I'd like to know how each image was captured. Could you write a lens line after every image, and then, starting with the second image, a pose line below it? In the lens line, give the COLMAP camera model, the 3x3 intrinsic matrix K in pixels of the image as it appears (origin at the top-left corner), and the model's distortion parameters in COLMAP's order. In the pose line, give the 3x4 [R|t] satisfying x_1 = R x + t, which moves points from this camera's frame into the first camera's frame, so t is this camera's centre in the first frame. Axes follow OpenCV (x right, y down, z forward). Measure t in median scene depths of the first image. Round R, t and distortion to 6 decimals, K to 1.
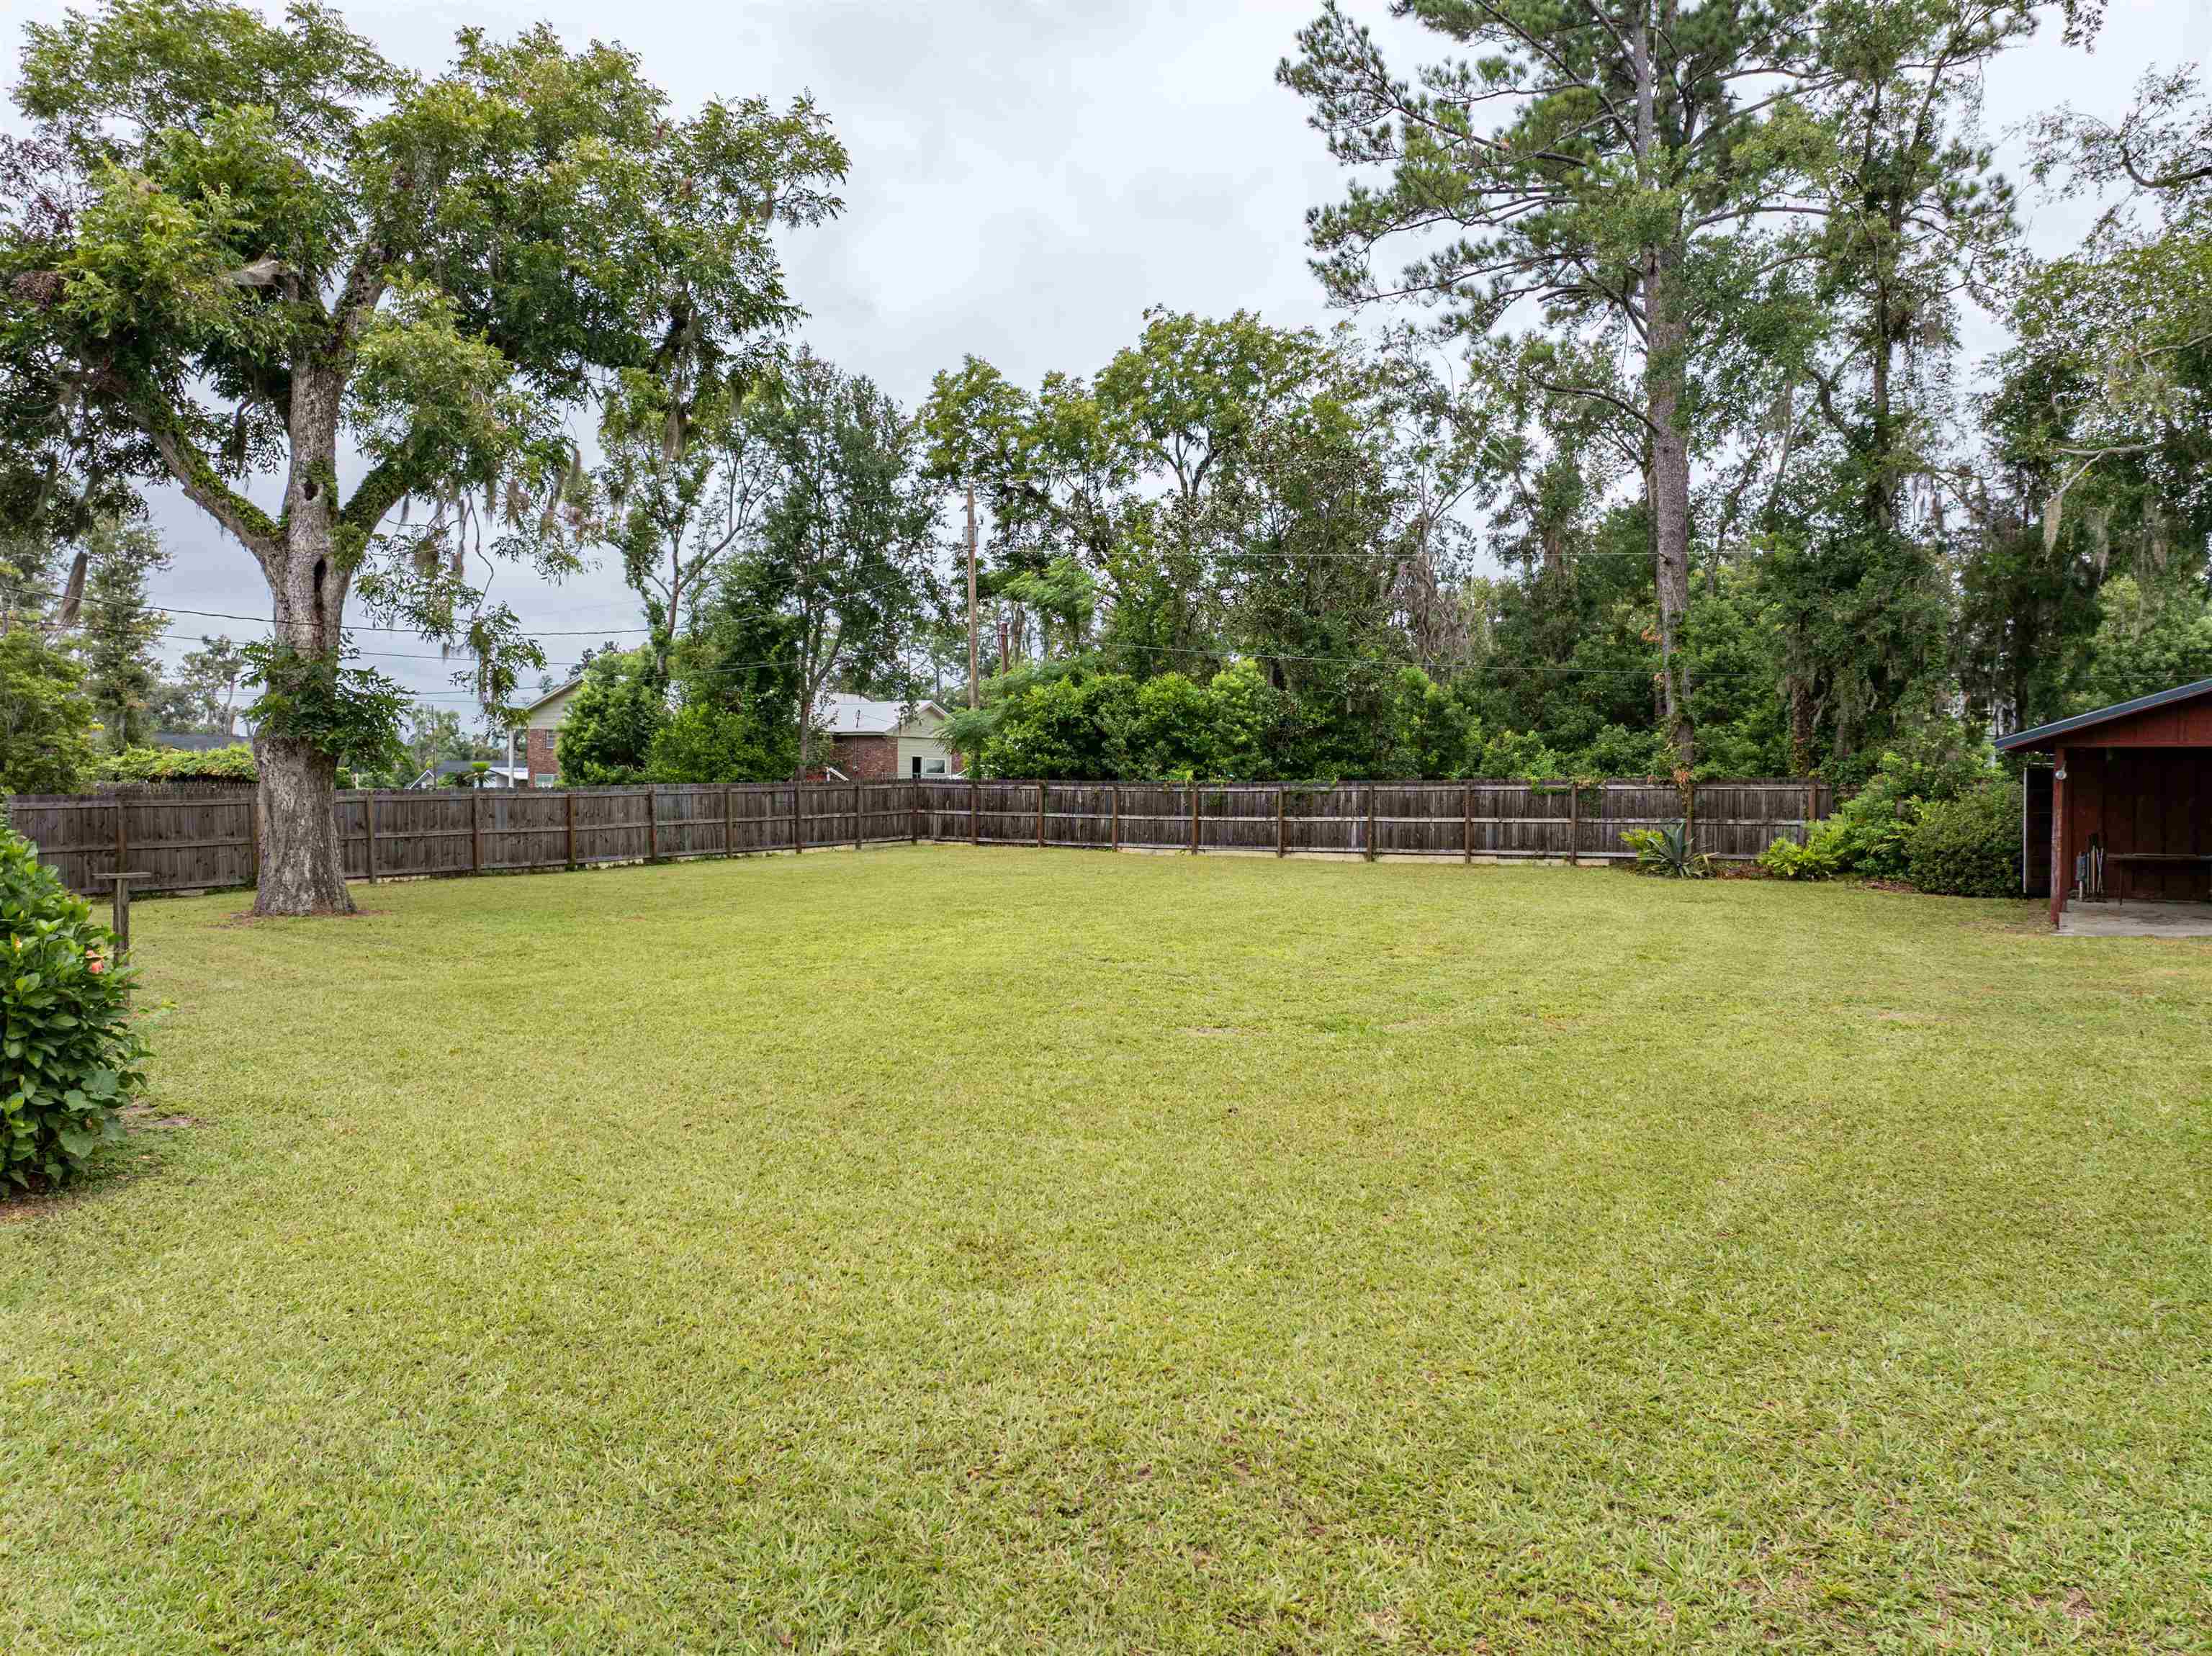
lens RADIAL K [[1566.5, 0, 1134.7], [0, 1566.5, 831.0], [0, 0, 1]] dist [-0.051807, 0.021427]
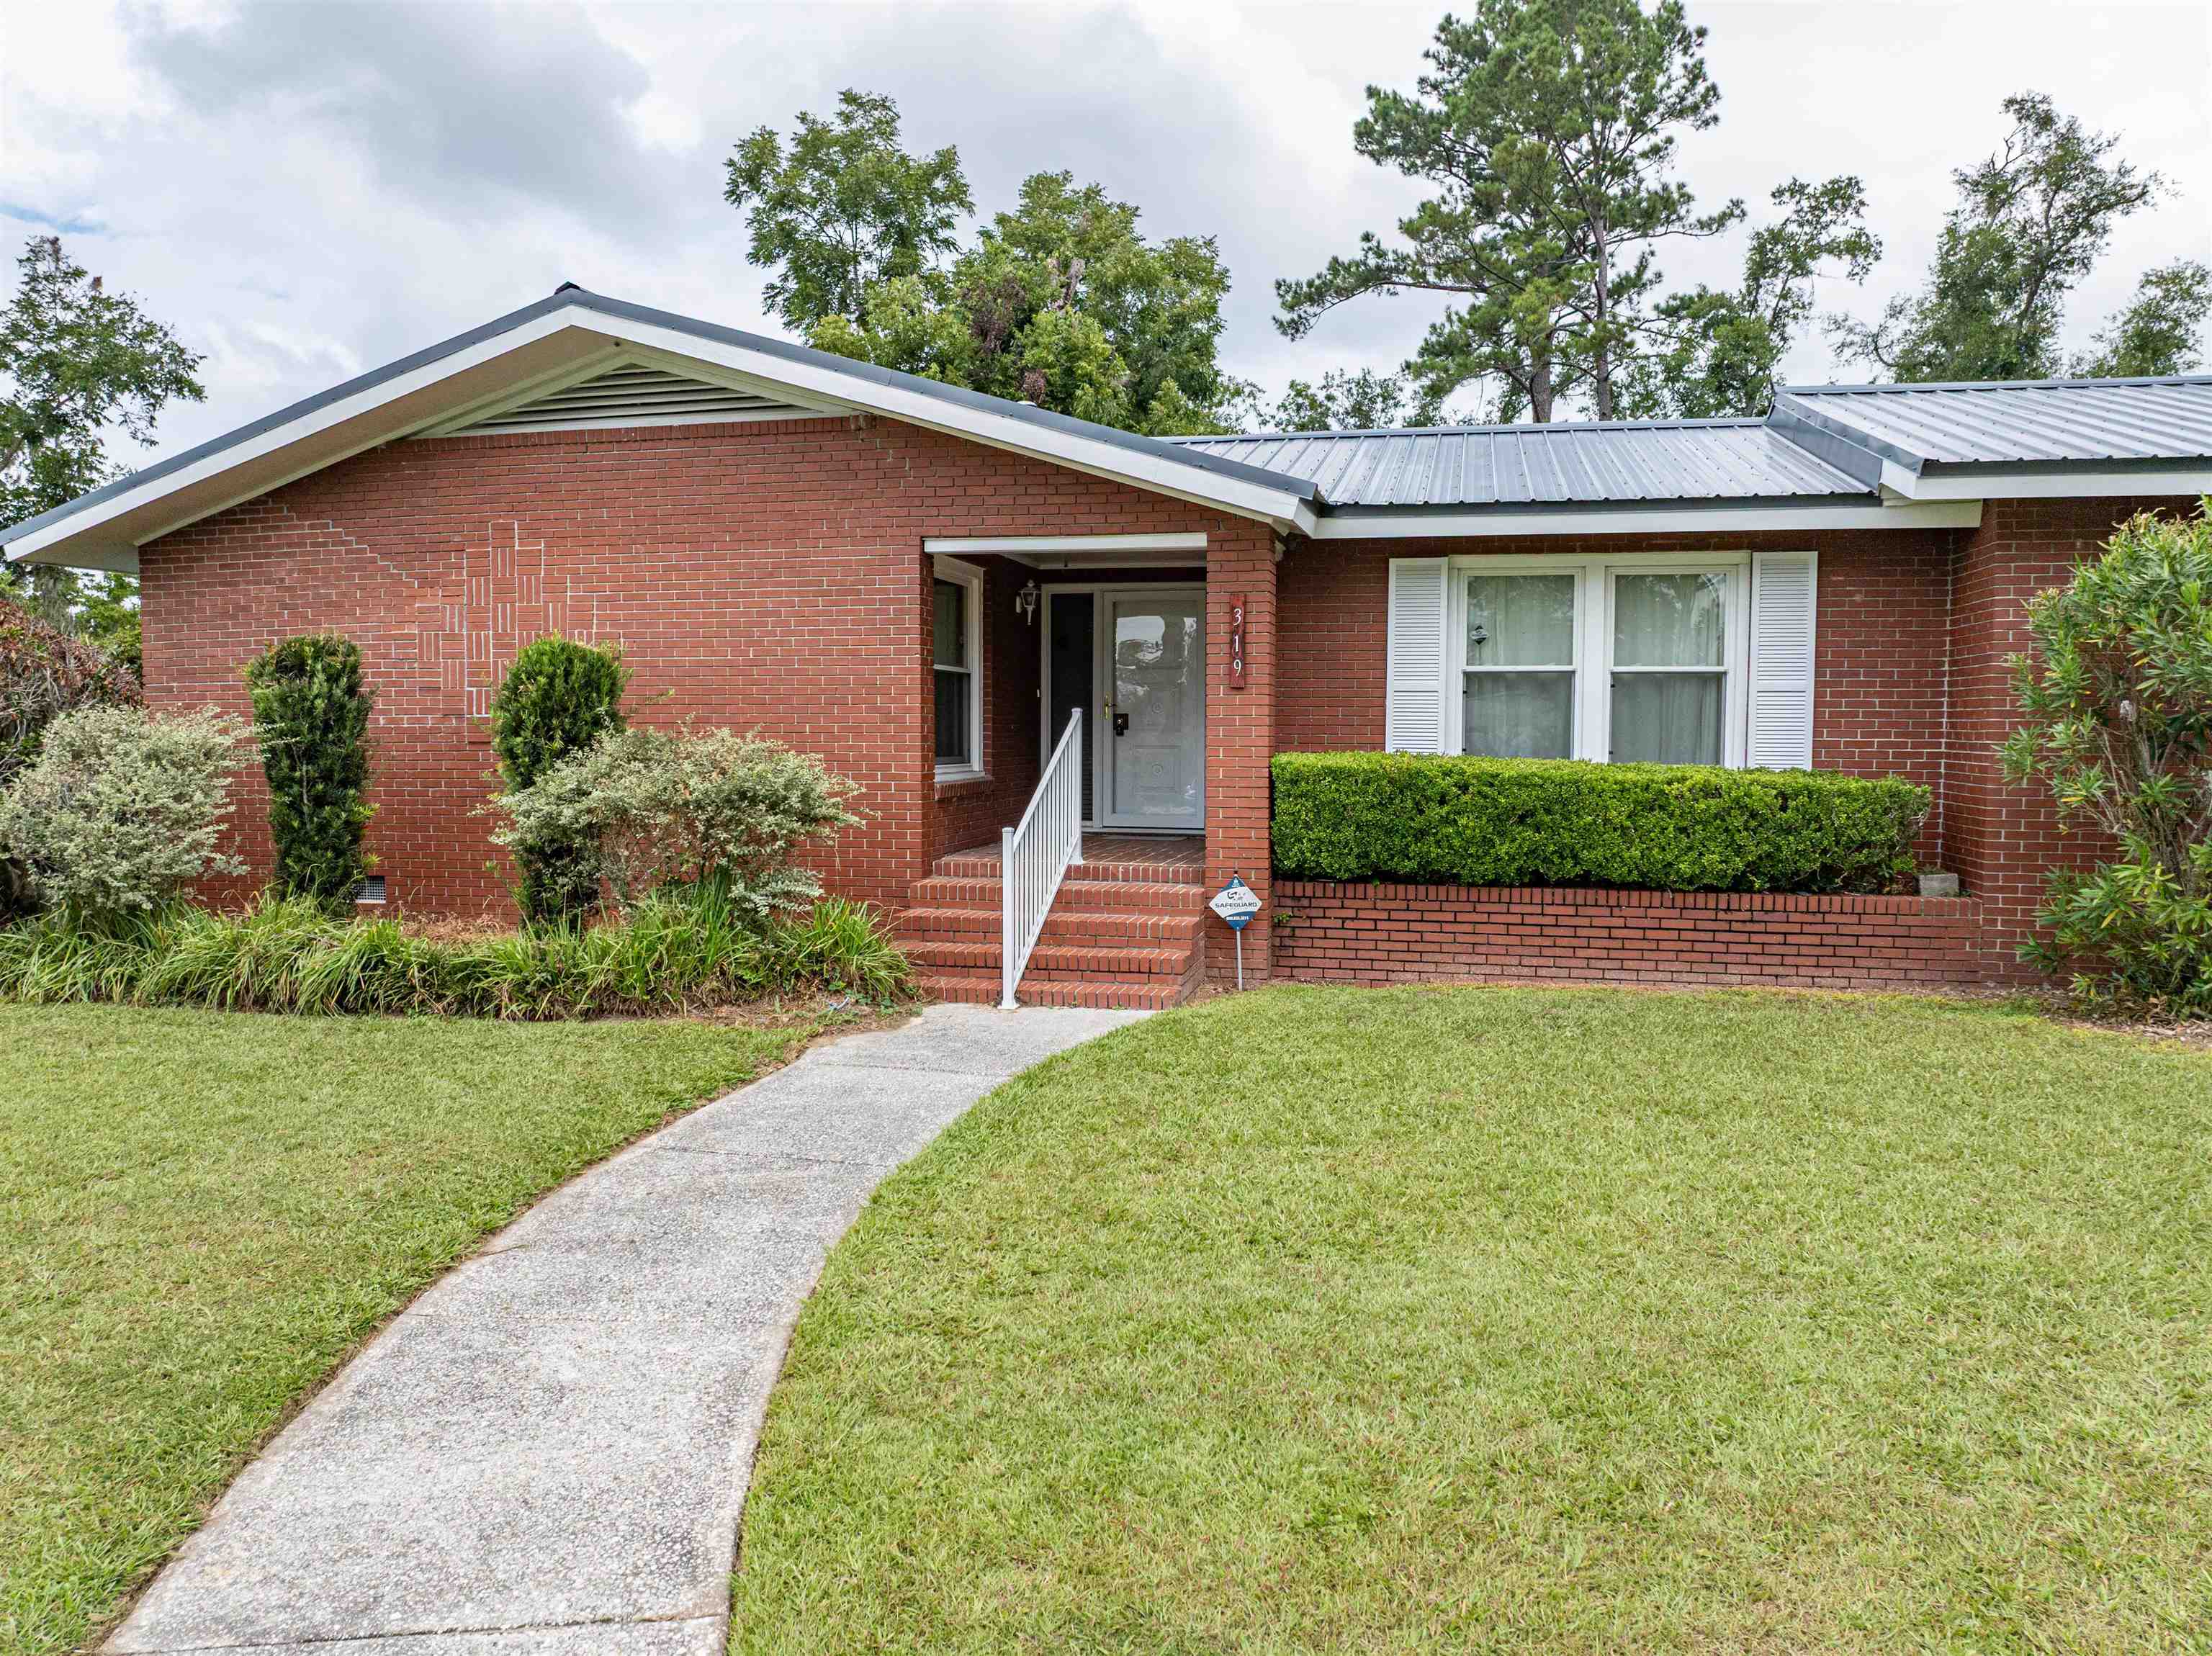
lens RADIAL K [[1566.5, 0, 1105.1], [0, 1566.5, 817.3], [0, 0, 1]] dist [-0.051807, 0.021427]
pose [[0.944613, -0.022741, 0.327399, -1.066029], [0.011765, 0.999302, 0.035466, 0.033818], [-0.327977, -0.029649, 0.944220, -0.527007]]
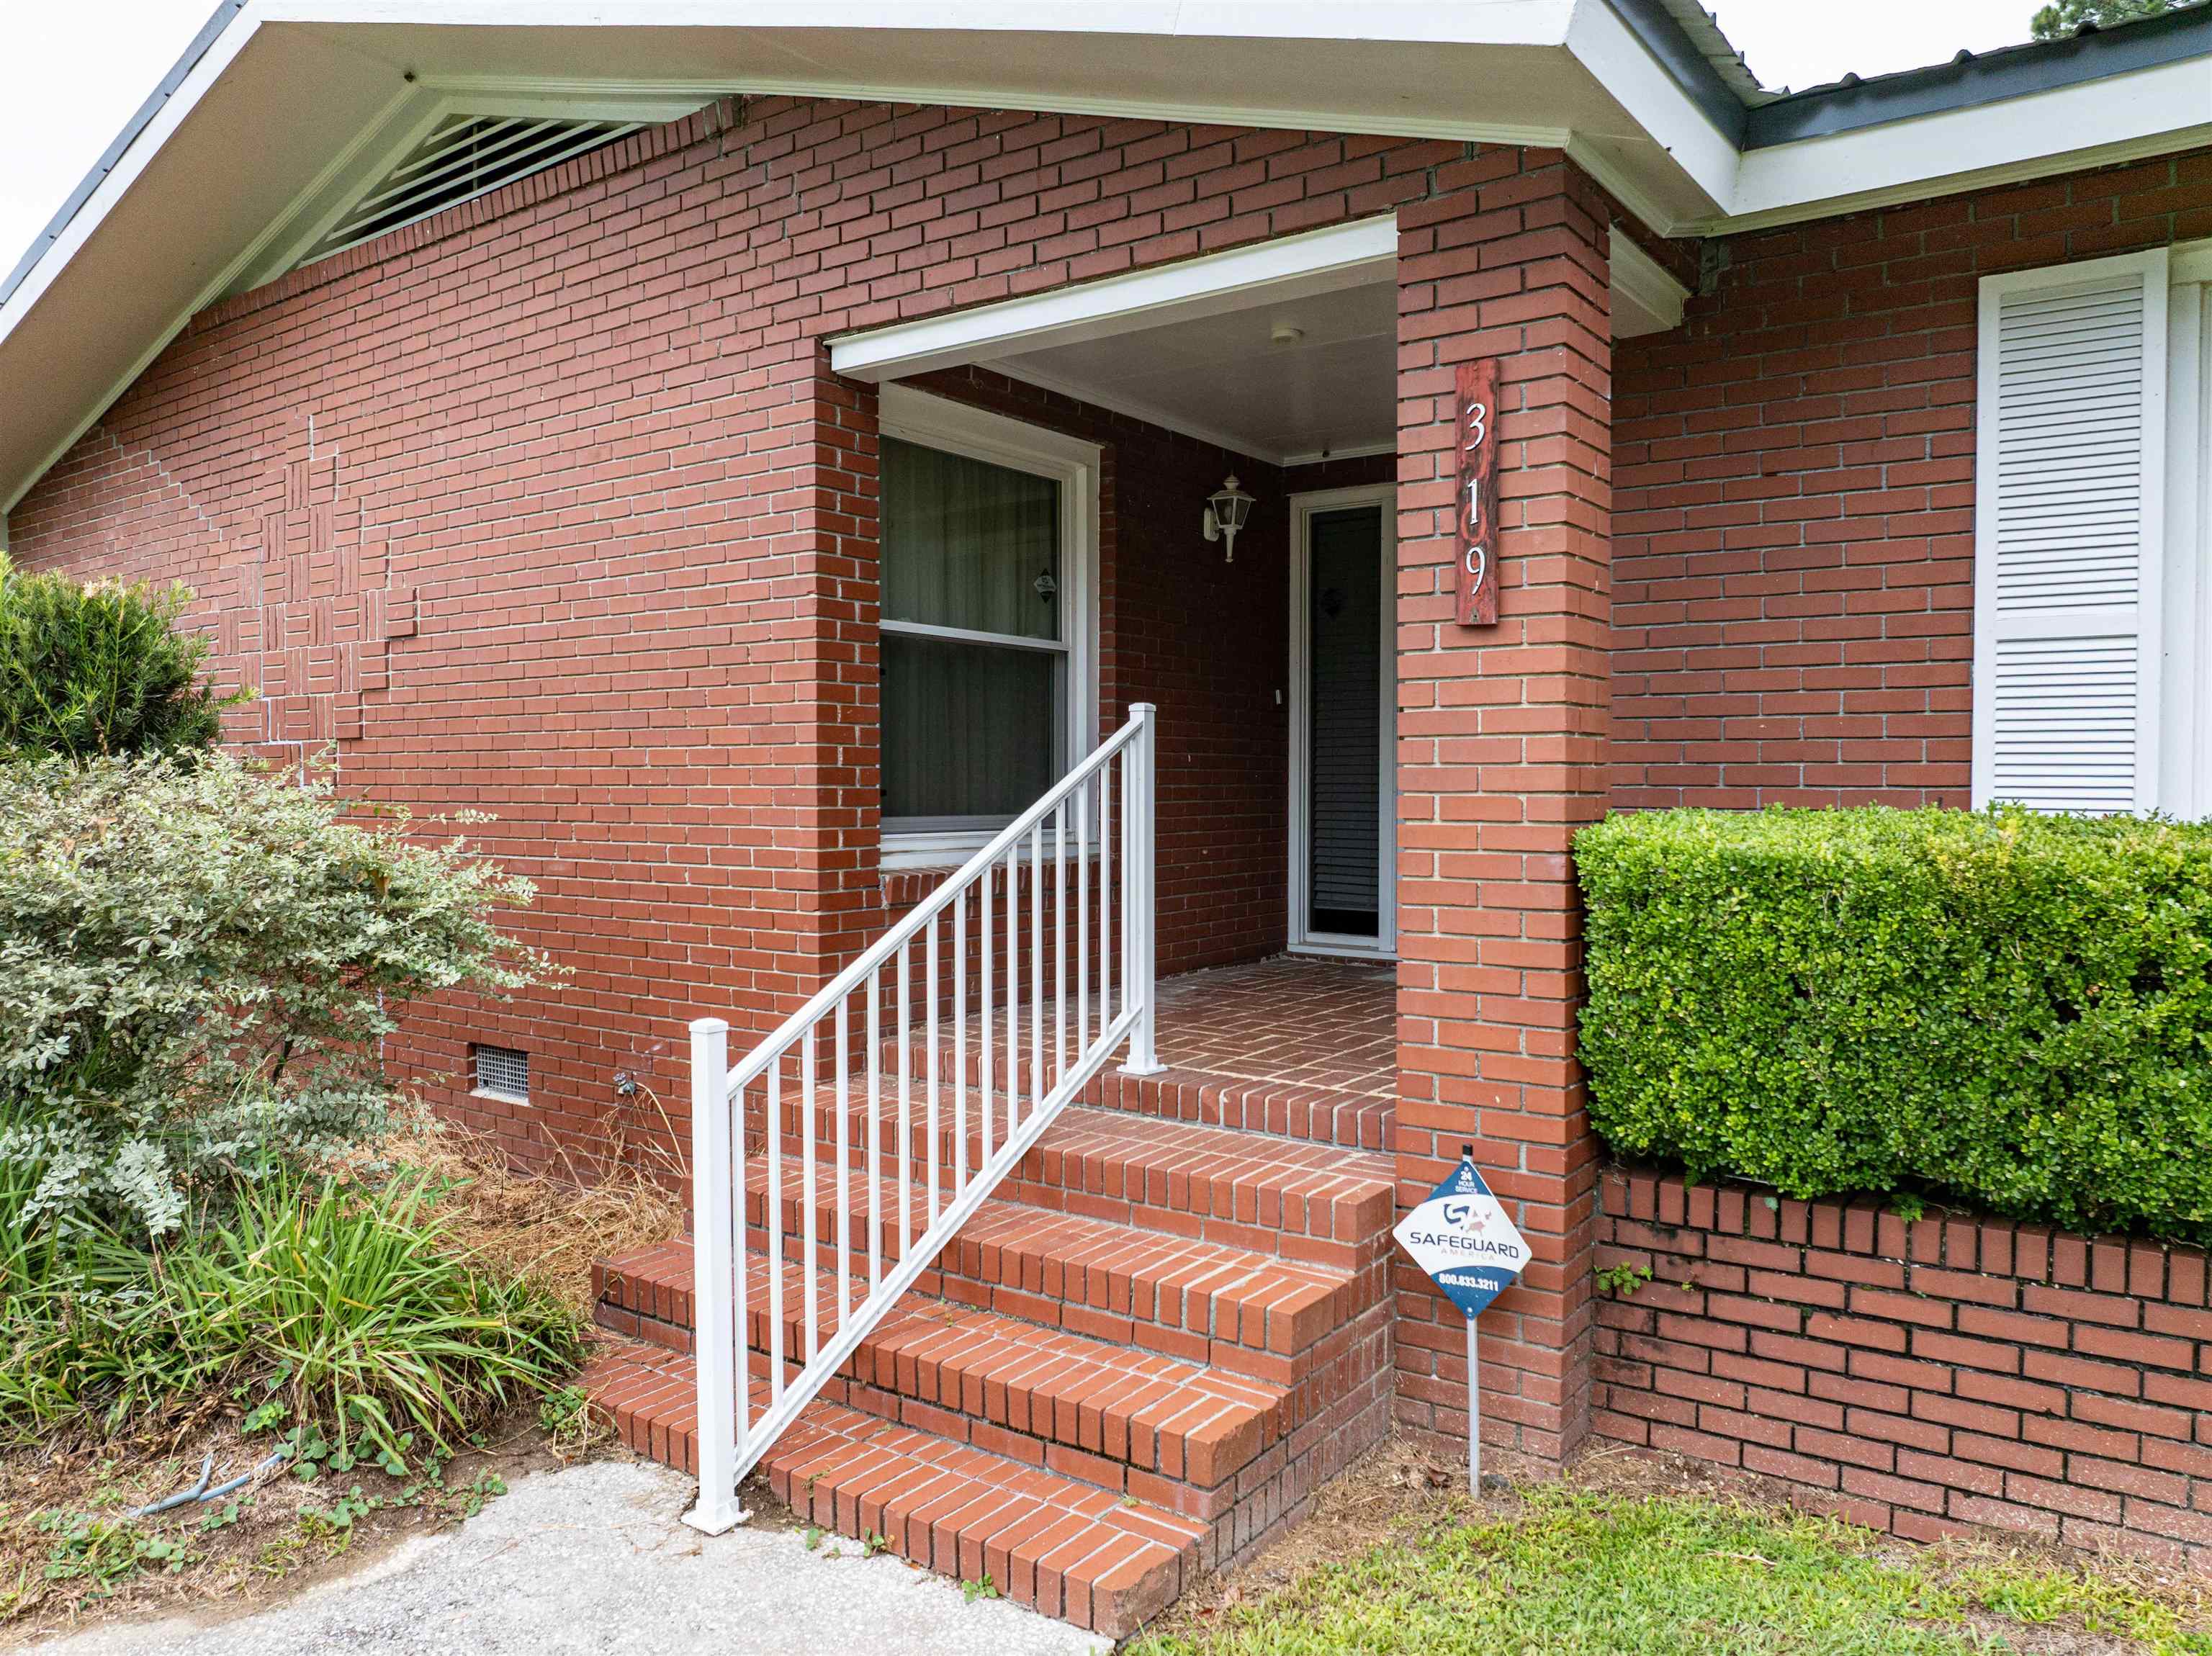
lens RADIAL K [[1566.5, 0, 1098.0], [0, 1566.5, 821.0], [0, 0, 1]] dist [-0.051807, 0.021427]
pose [[0.998075, -0.007625, -0.061553, -0.896385], [0.007731, 0.999969, 0.001491, 0.032002], [0.061540, -0.001964, 0.998103, -0.250916]]
